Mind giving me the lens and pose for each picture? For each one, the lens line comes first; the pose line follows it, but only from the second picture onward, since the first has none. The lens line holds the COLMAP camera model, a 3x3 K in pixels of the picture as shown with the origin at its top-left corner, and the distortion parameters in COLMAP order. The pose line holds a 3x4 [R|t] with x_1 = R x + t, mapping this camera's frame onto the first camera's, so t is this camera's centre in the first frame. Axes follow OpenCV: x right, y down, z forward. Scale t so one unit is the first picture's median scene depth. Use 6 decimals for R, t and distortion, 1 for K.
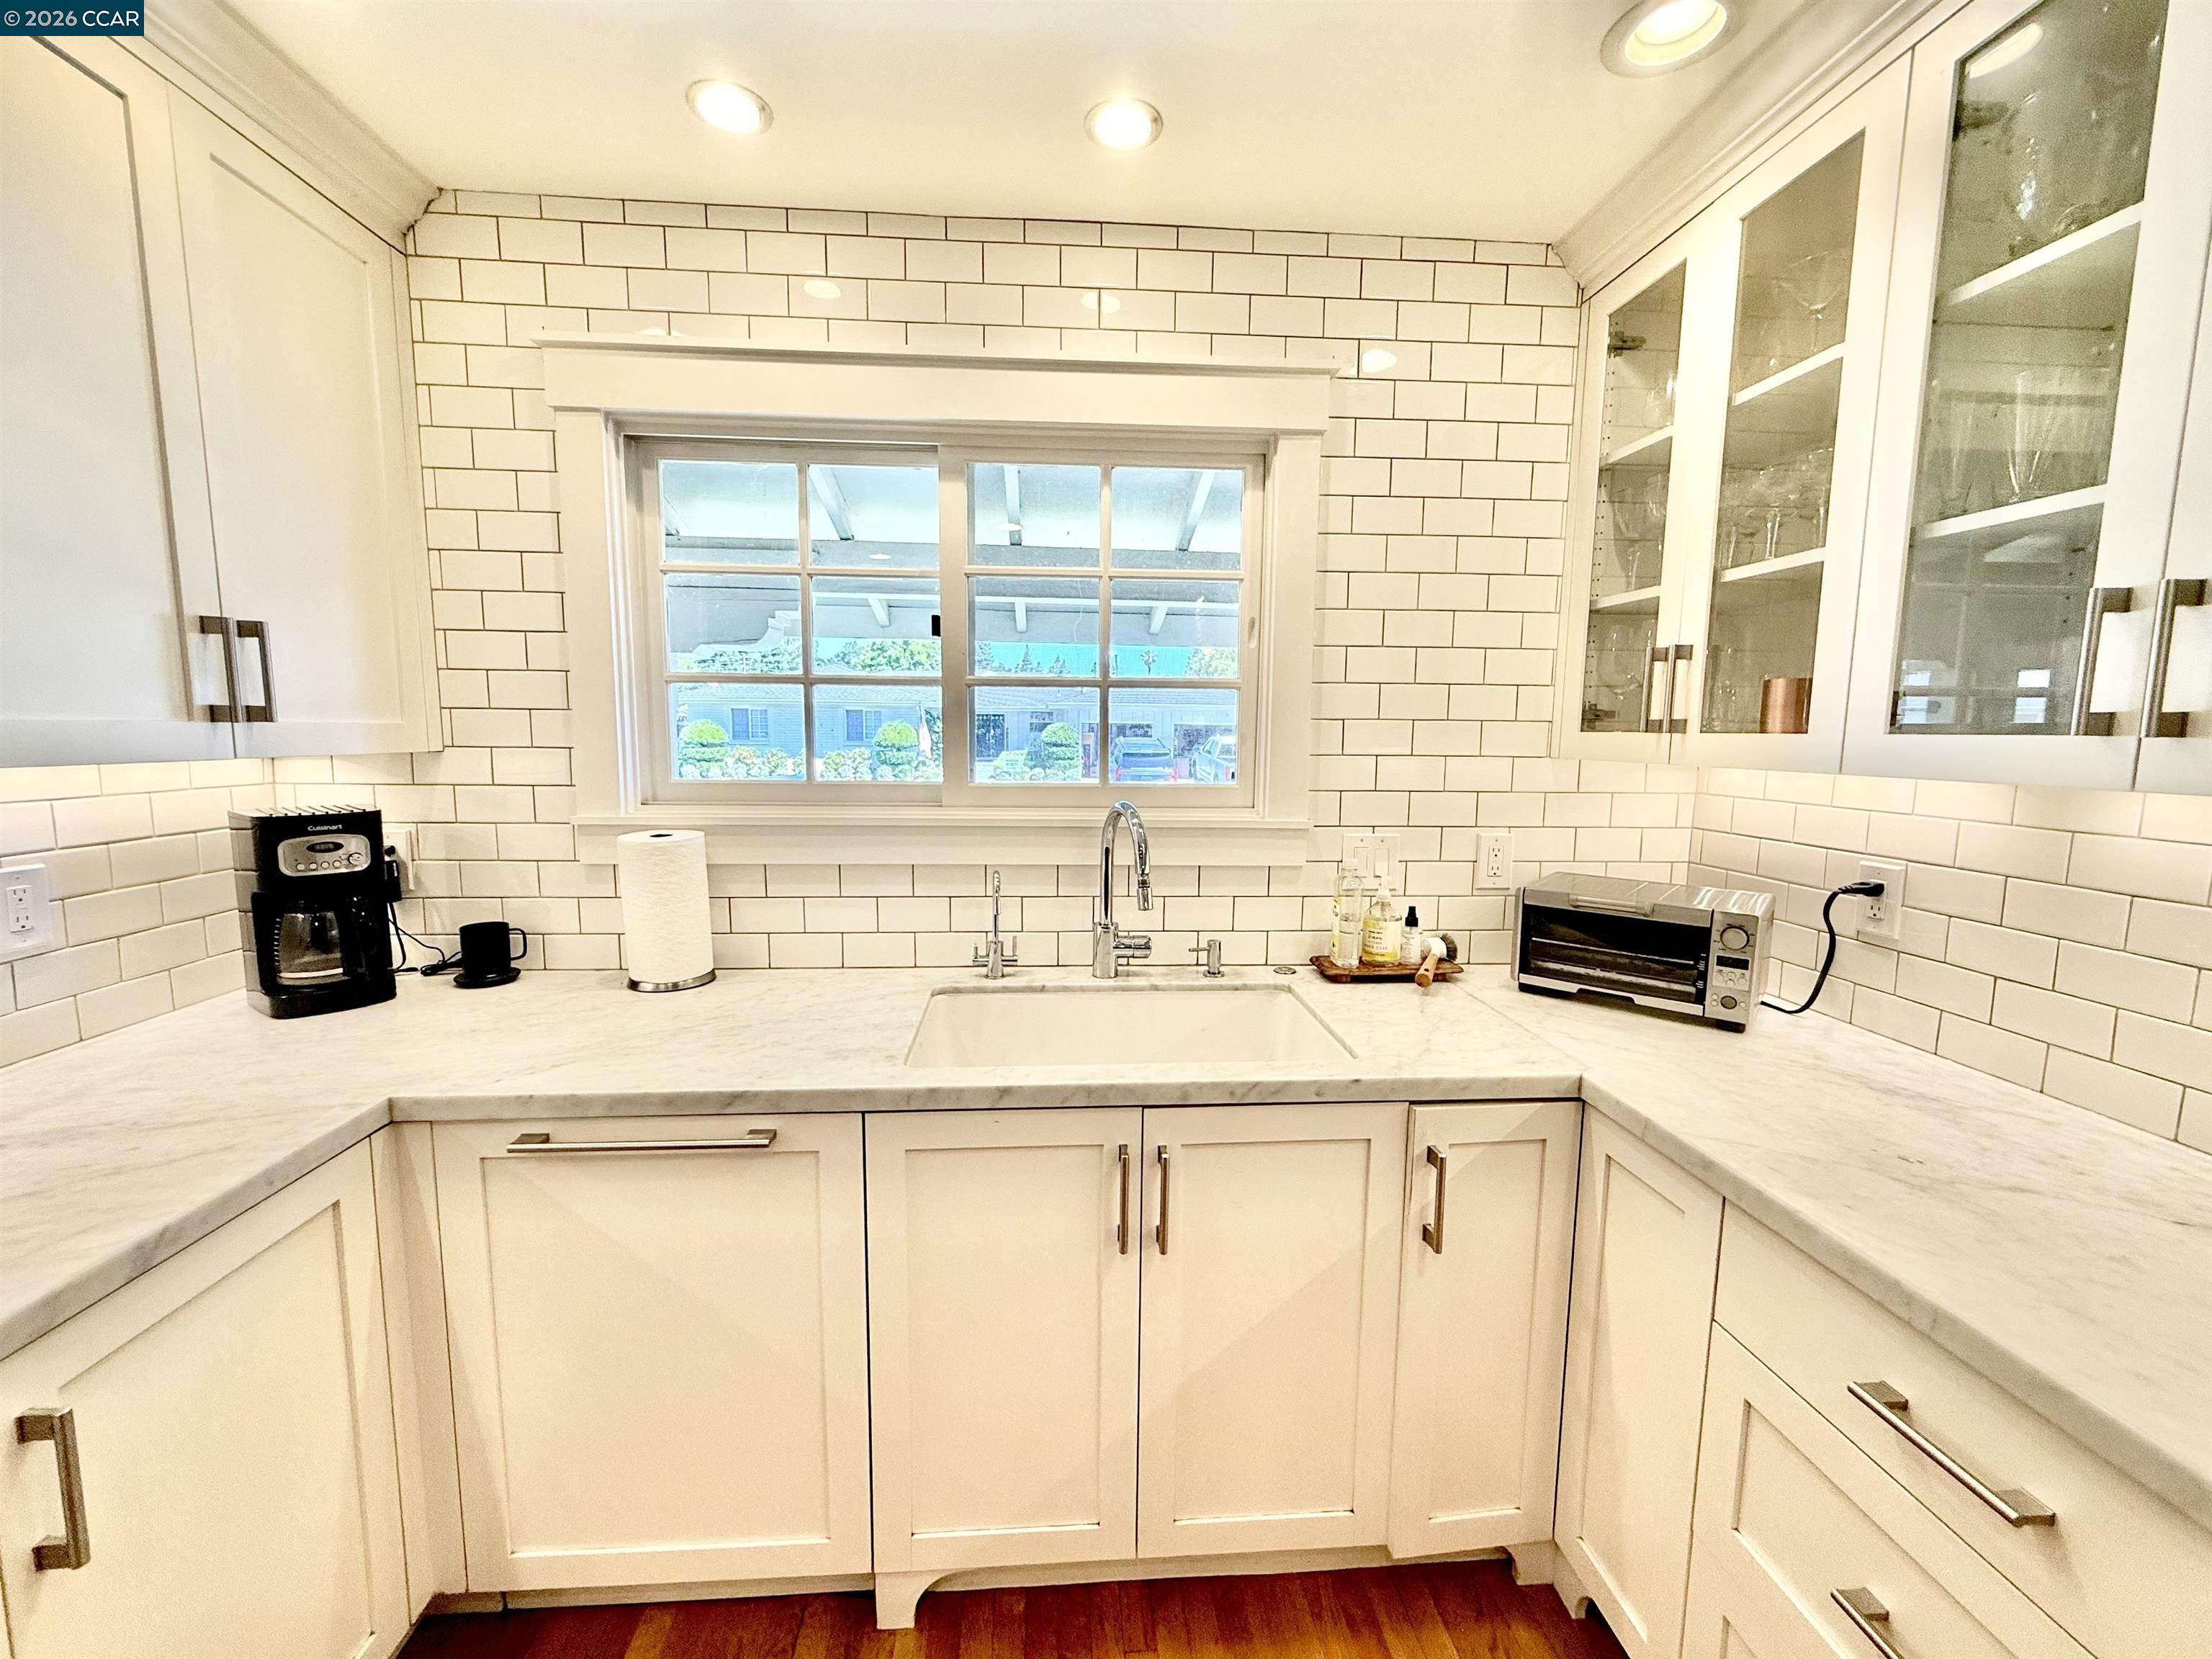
lens RADIAL K [[881.5, 0, 1102.8], [0, 881.5, 831.3], [0, 0, 1]] dist [0.000395, 0.000138]
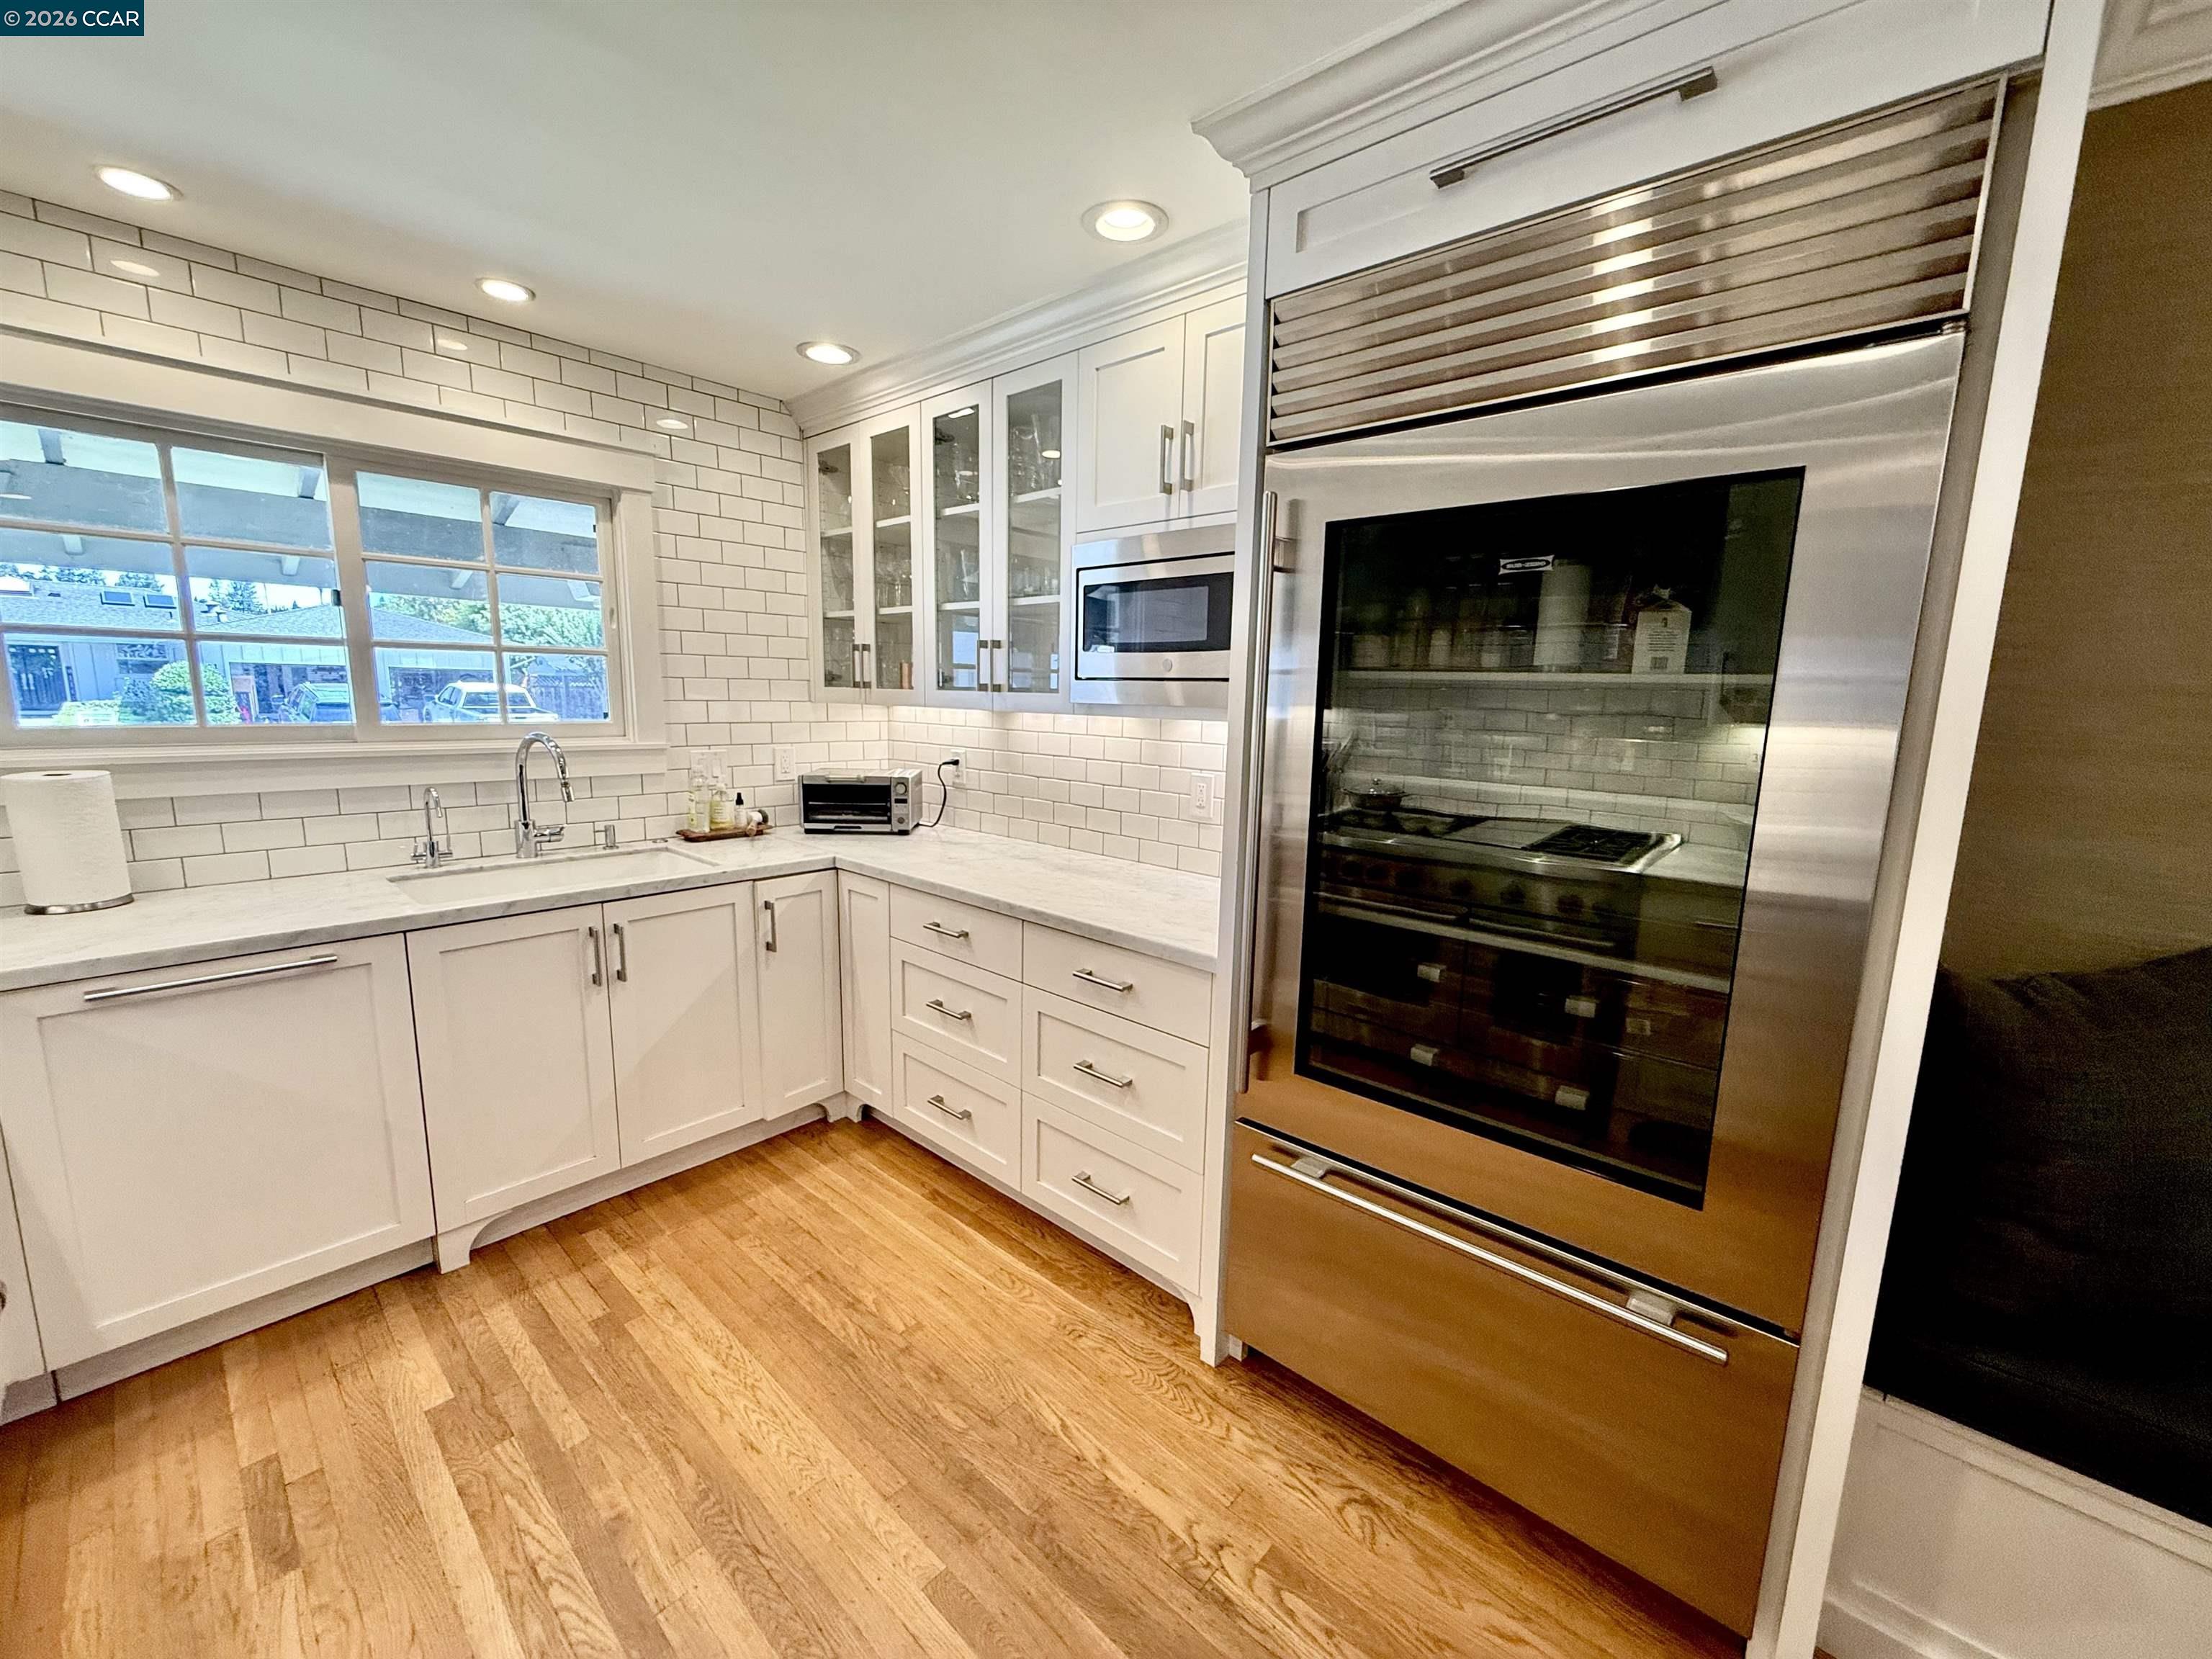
lens RADIAL K [[881.5, 0, 1102.8], [0, 881.5, 831.3], [0, 0, 1]] dist [0.000395, 0.000138]
pose [[0.721804, -0.104873, 0.684106, -0.345564], [0.065669, 0.994371, 0.083149, 0.075759], [-0.688975, -0.015093, 0.724628, -0.782693]]
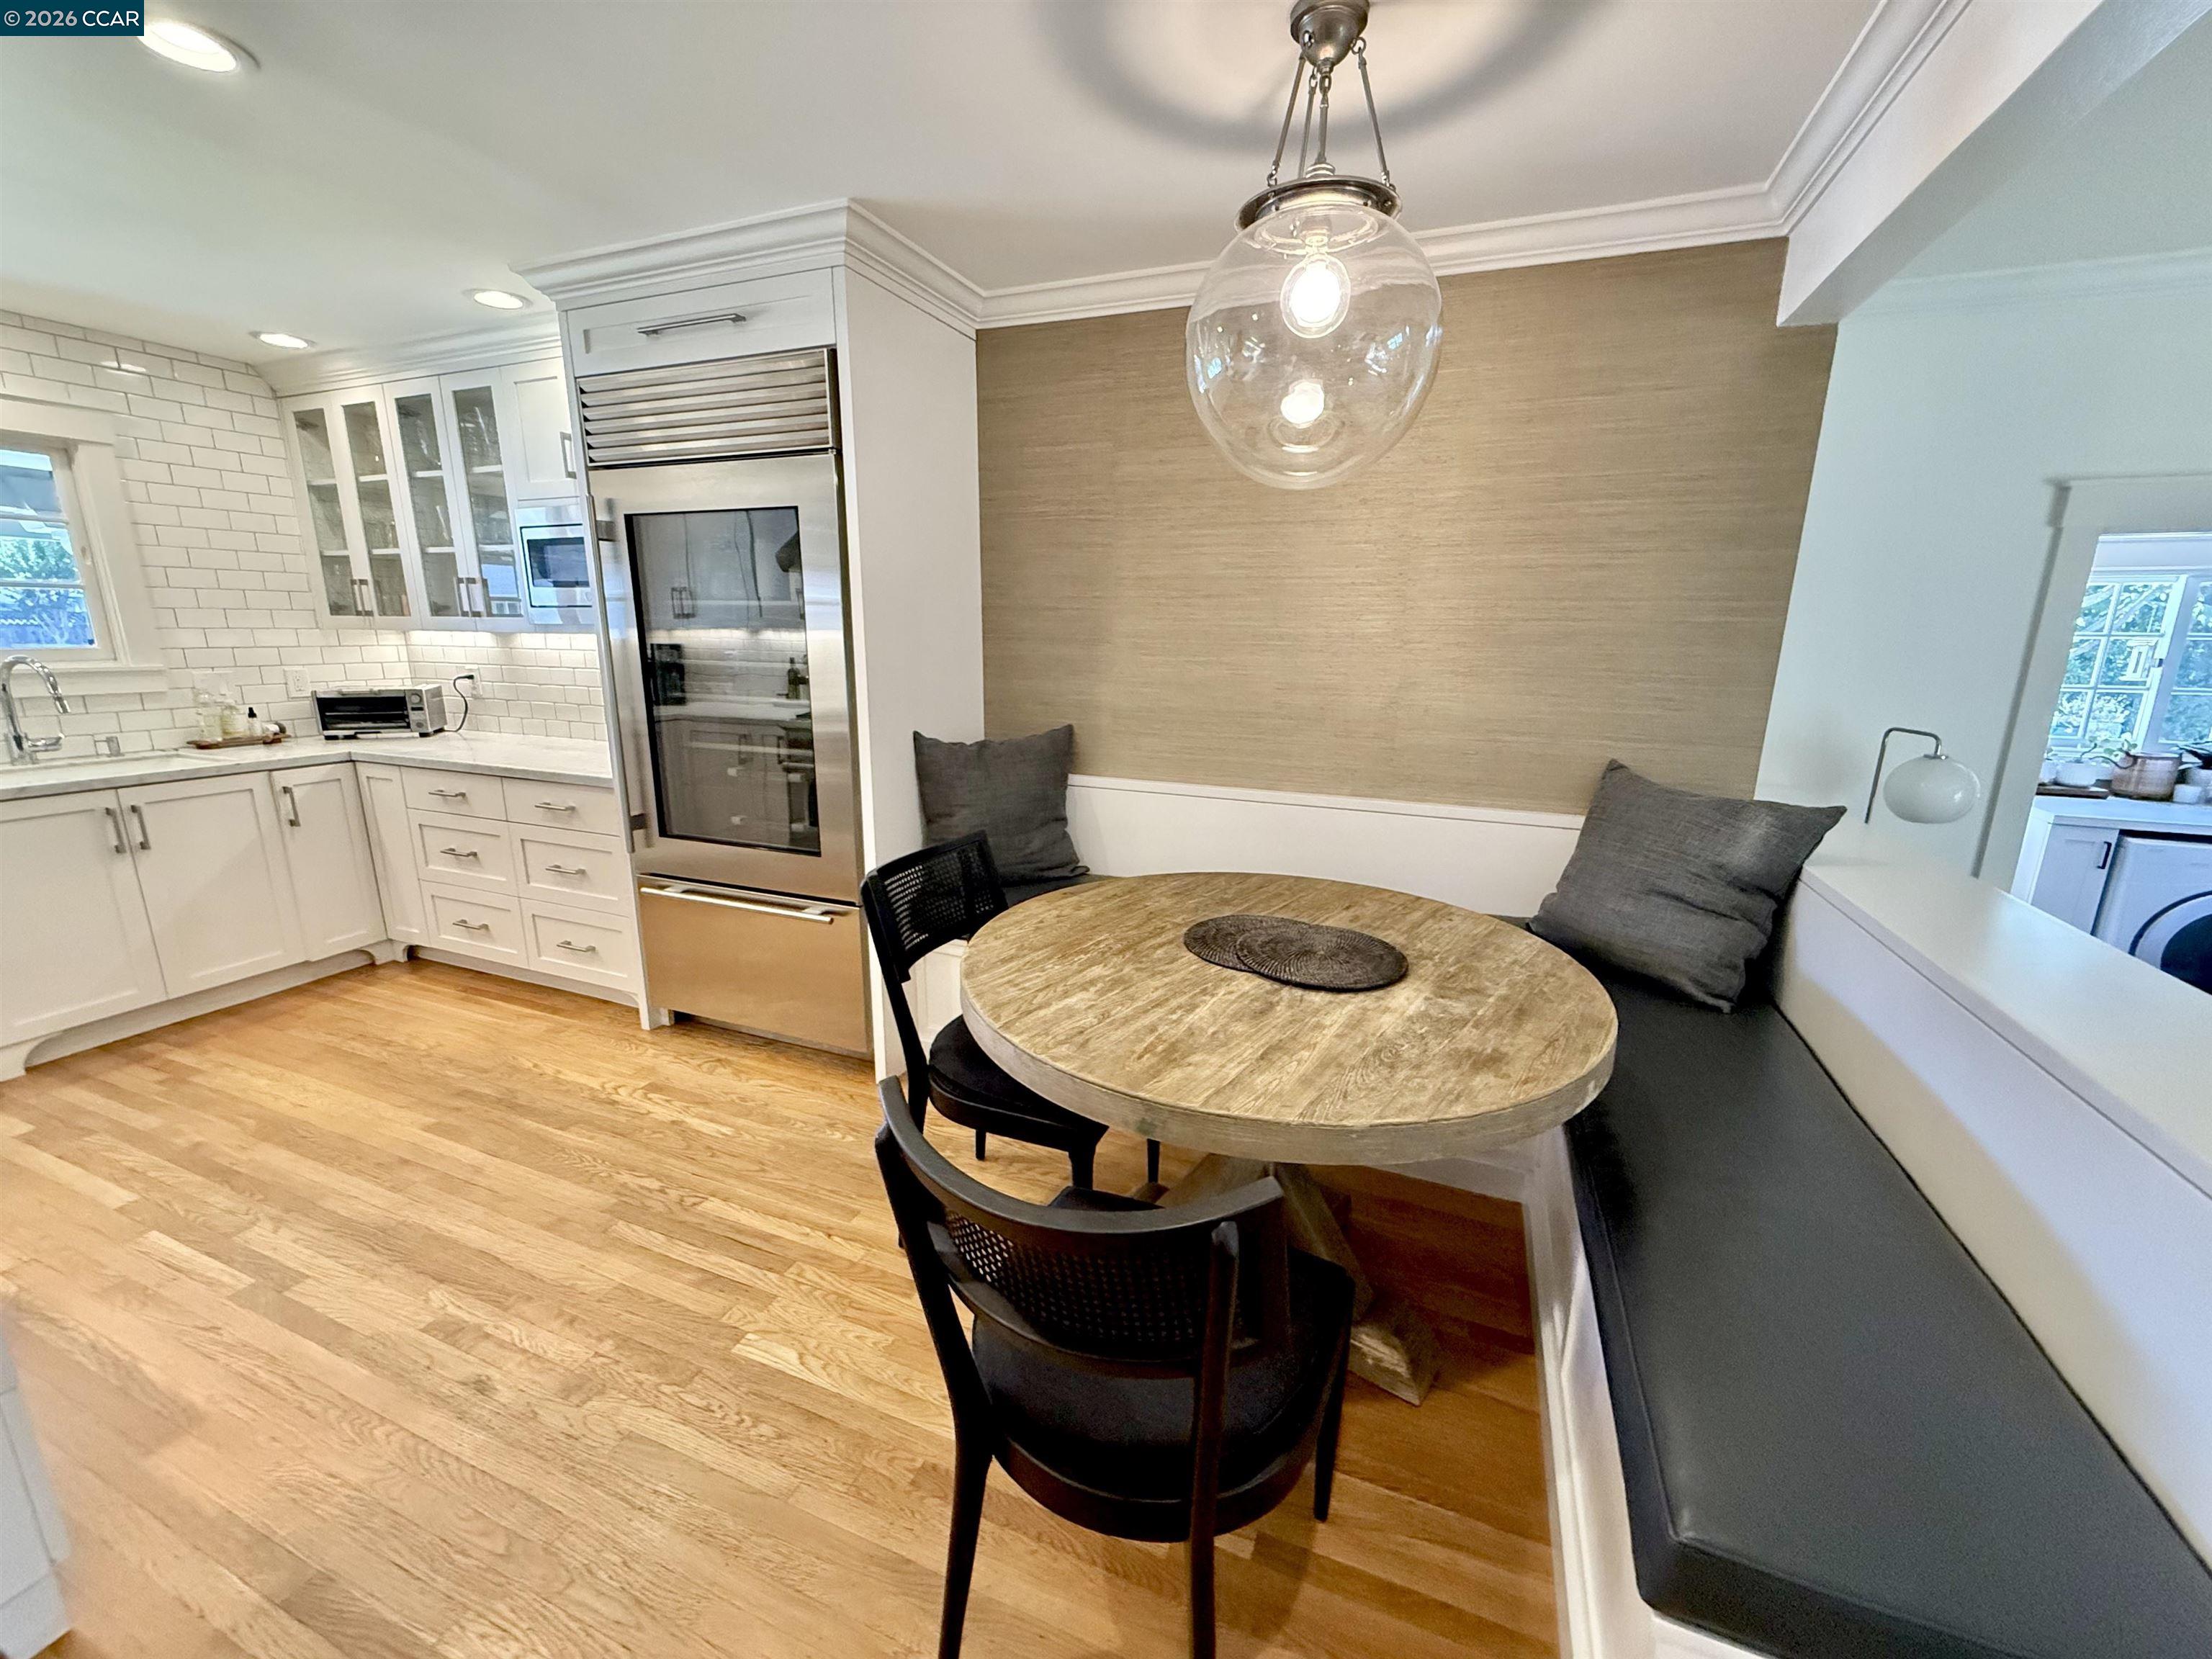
lens RADIAL K [[881.5, 0, 1102.8], [0, 881.5, 831.3], [0, 0, 1]] dist [0.000395, 0.000138]
pose [[0.441262, -0.209190, 0.872655, -0.672976], [0.097972, 0.977867, 0.184871, 0.208027], [-0.892014, 0.003920, 0.451991, -1.822708]]
